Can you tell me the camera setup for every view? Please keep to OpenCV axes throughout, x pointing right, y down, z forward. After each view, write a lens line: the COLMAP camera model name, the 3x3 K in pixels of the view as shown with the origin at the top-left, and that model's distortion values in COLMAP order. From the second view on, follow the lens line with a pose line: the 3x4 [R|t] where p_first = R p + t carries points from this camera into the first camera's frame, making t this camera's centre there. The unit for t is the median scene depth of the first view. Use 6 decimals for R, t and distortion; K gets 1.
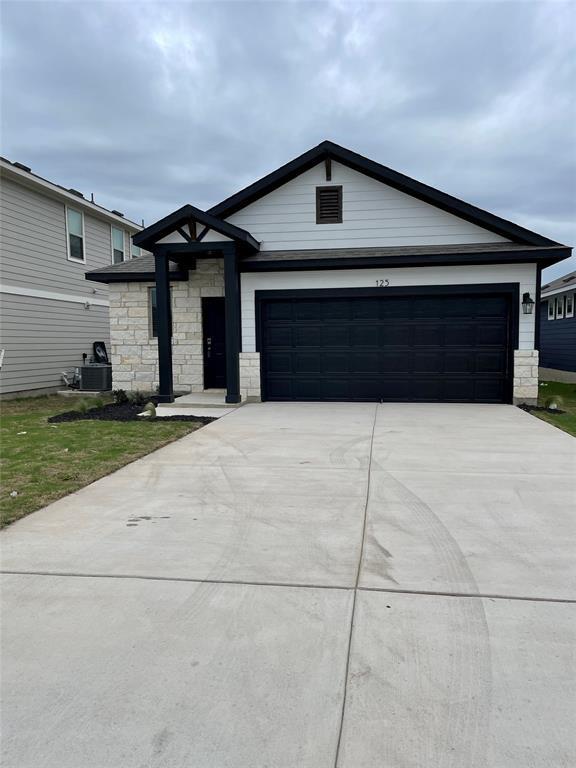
lens RADIAL K [[582.5, 0, 288.9], [0, 582.5, 387.9], [0, 0, 1]] dist [0.032469, -0.007210]
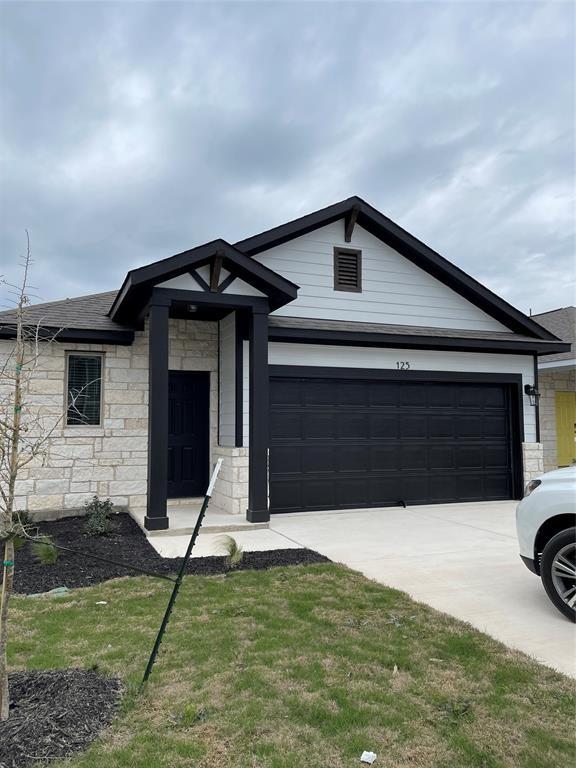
lens RADIAL K [[582.5, 0, 288.0], [0, 582.5, 380.0], [0, 0, 1]] dist [0.032469, -0.007210]
pose [[0.854025, 0.048011, 0.518013, -0.436335], [0.035917, 0.987915, -0.150778, -0.034529], [-0.518991, 0.147373, 0.841979, 0.367815]]
